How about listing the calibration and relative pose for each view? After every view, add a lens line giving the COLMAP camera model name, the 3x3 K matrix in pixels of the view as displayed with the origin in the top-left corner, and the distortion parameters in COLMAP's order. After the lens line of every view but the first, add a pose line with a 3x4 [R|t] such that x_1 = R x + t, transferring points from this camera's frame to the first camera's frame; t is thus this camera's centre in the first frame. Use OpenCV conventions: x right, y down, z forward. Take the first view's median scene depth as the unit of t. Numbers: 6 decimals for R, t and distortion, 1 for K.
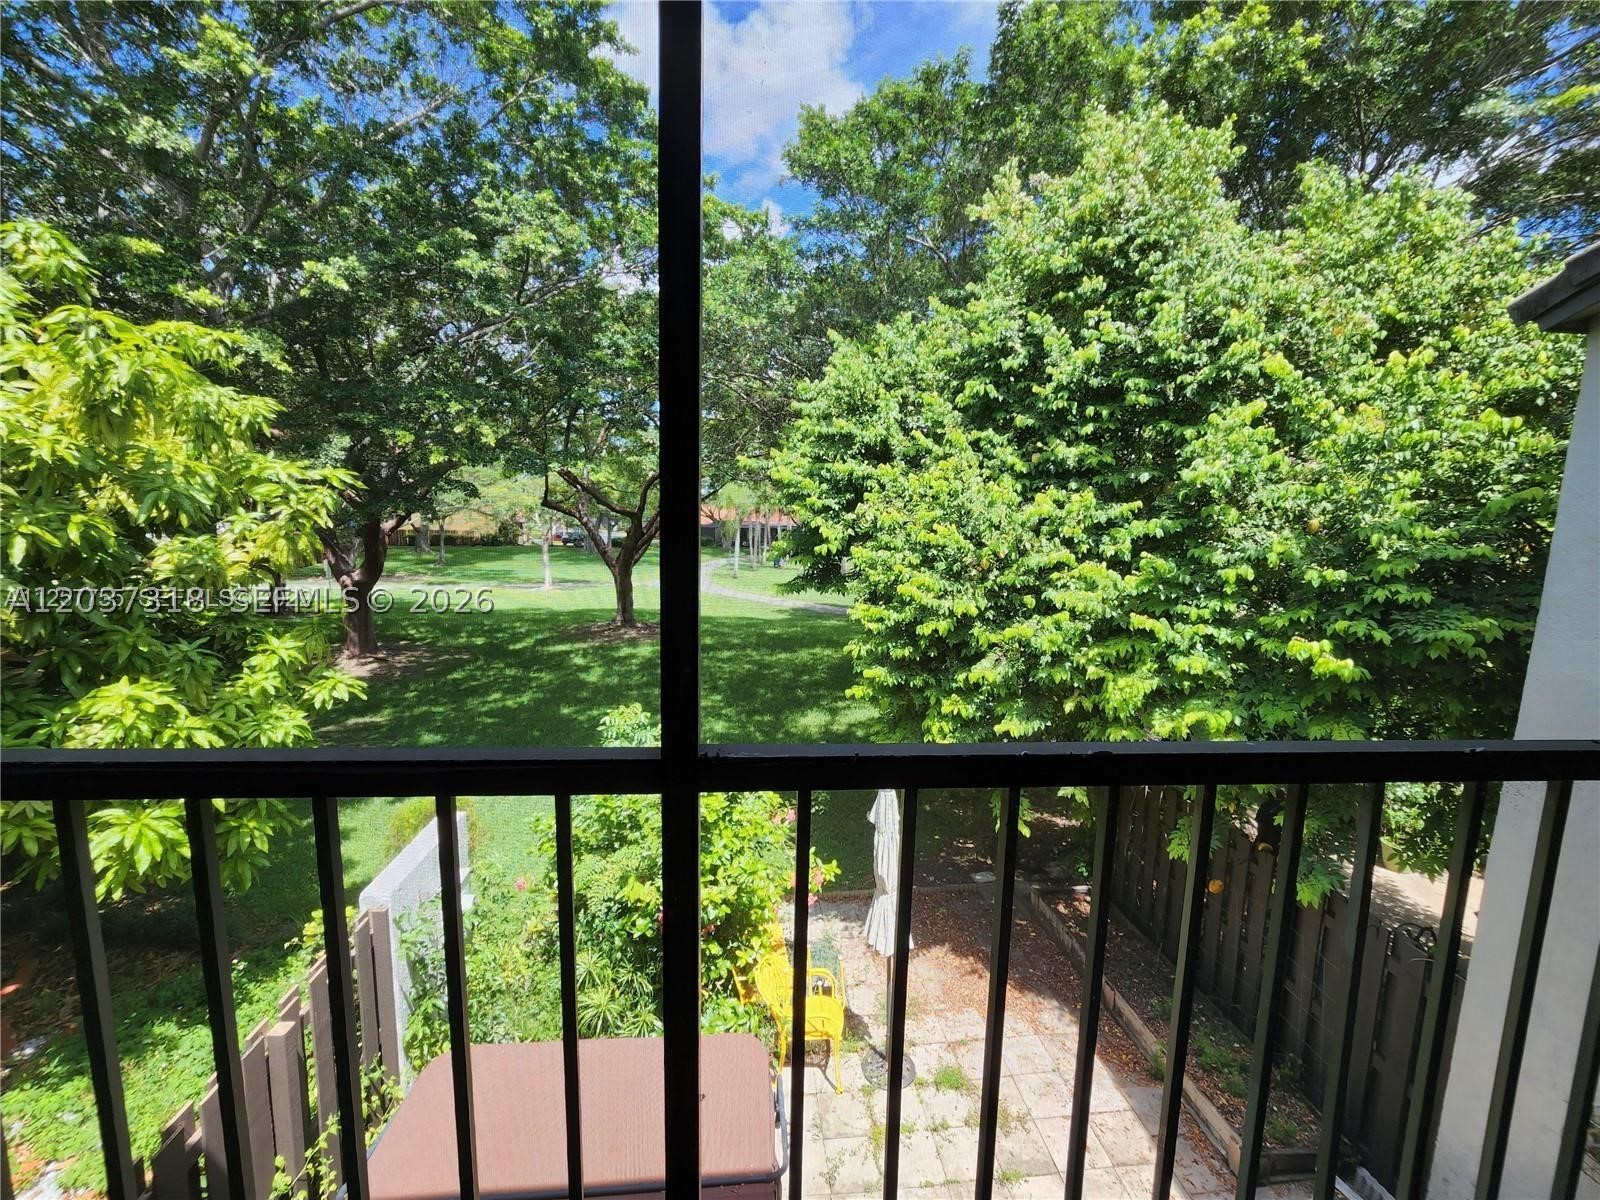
lens RADIAL K [[660.7, 0, 803.6], [0, 660.7, 602.2], [0, 0, 1]] dist [-0.001138, -0.000344]
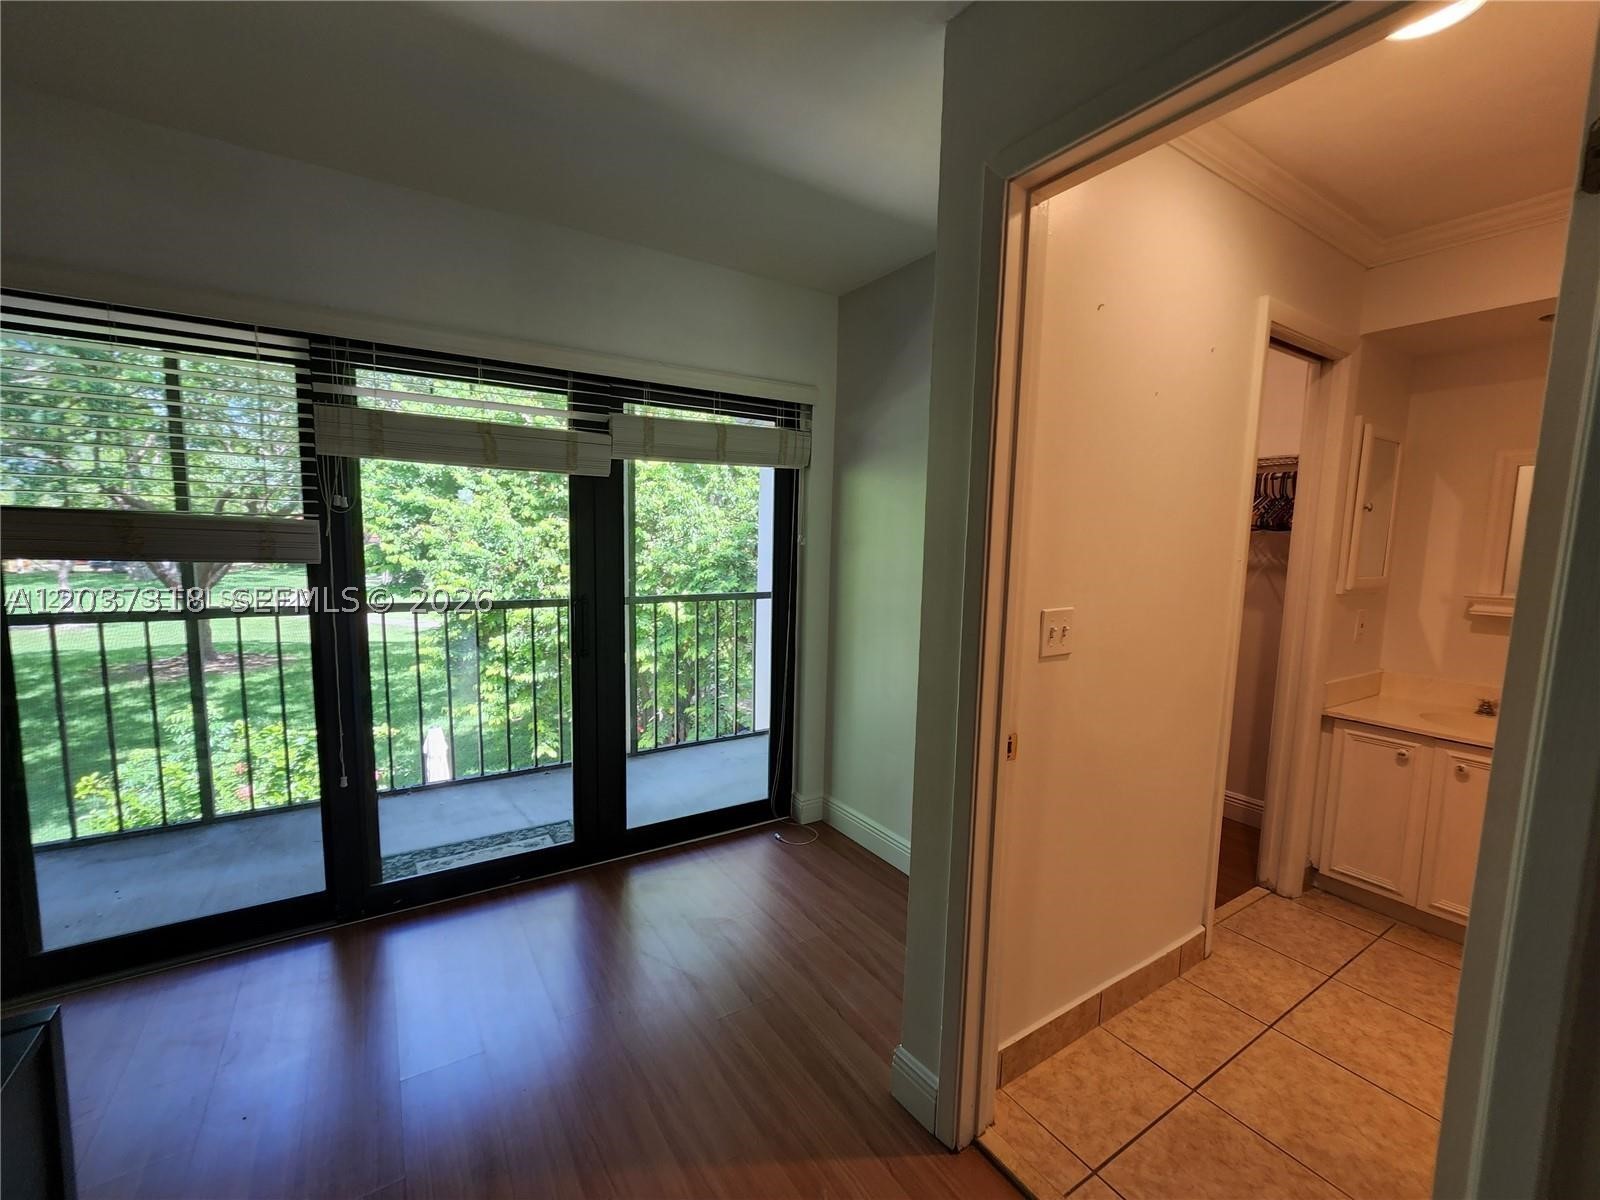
lens RADIAL K [[660.7, 0, 803.6], [0, 660.7, 602.2], [0, 0, 1]] dist [-0.001138, -0.000344]
pose [[0.884393, -0.037063, 0.465268, 0.159878], [0.046148, 0.998901, -0.008148, 0.055233], [-0.464455, 0.028677, 0.885132, -0.546342]]
